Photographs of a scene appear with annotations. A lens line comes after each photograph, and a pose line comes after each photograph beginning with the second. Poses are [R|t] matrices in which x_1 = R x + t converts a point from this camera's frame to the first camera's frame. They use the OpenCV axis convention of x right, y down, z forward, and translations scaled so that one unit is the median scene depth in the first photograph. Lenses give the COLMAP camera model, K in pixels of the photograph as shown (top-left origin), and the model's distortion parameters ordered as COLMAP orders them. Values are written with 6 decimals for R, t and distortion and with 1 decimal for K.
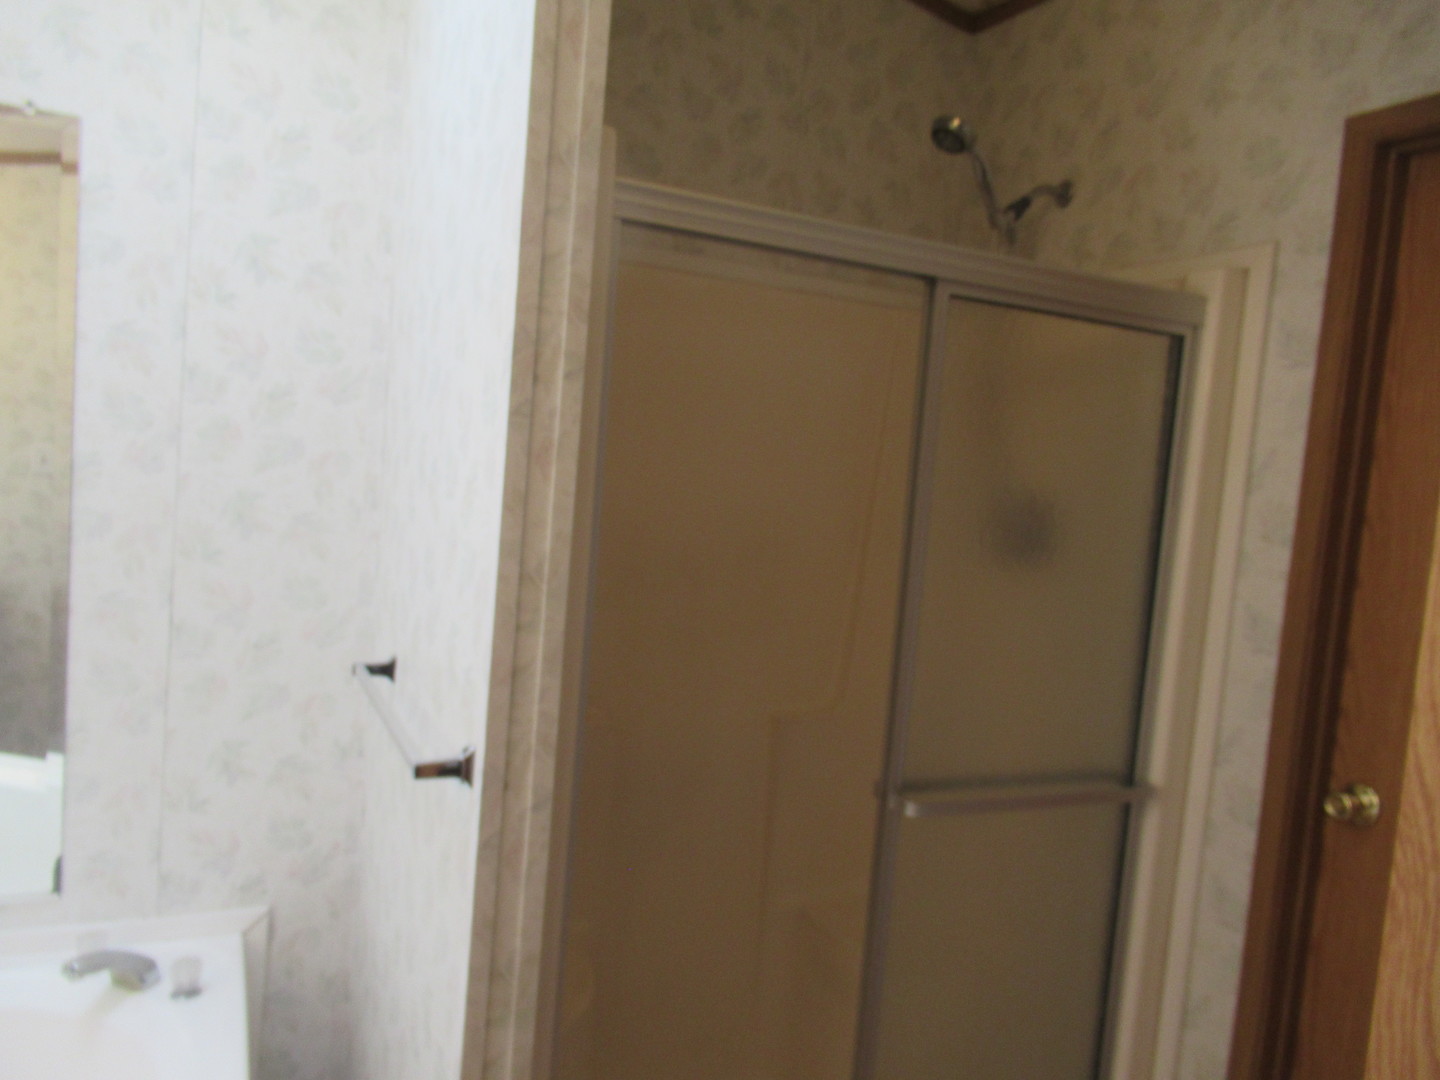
lens RADIAL K [[1071.7, 0, 717.7], [0, 1071.7, 544.3], [0, 0, 1]] dist [-0.003603, 0.001657]
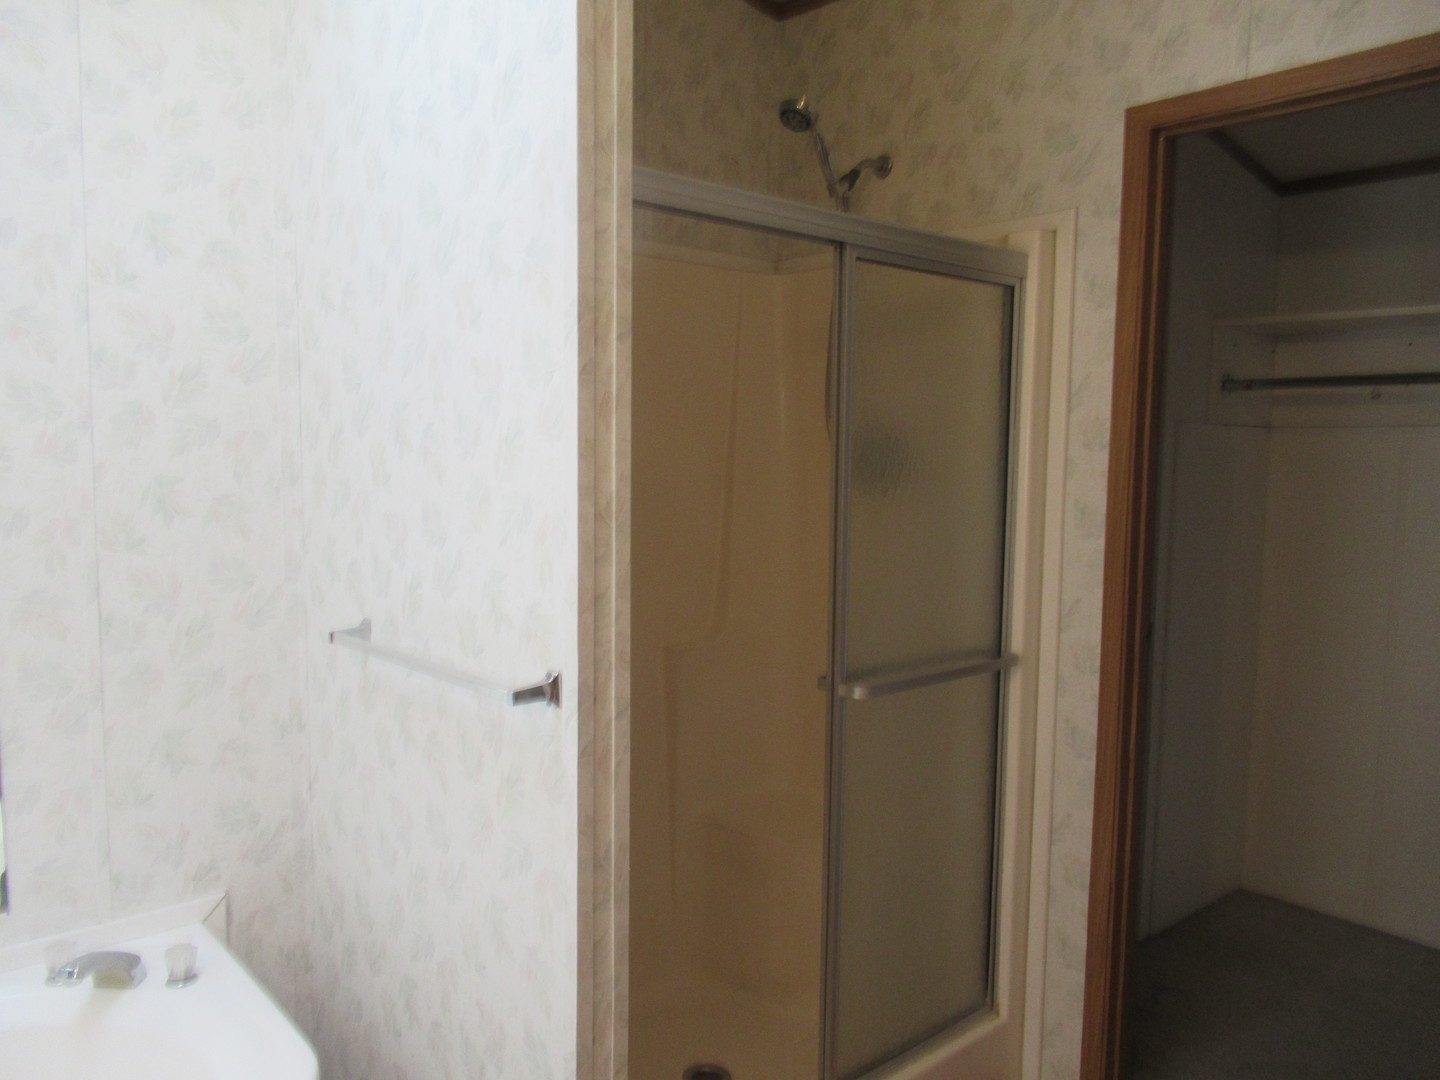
lens RADIAL K [[1071.7, 0, 717.7], [0, 1071.7, 544.3], [0, 0, 1]] dist [-0.003603, 0.001657]
pose [[0.957737, -0.097047, 0.270781, -0.252107], [0.087856, 0.995076, 0.045891, 0.013531], [-0.273901, -0.020162, 0.961547, -0.090634]]
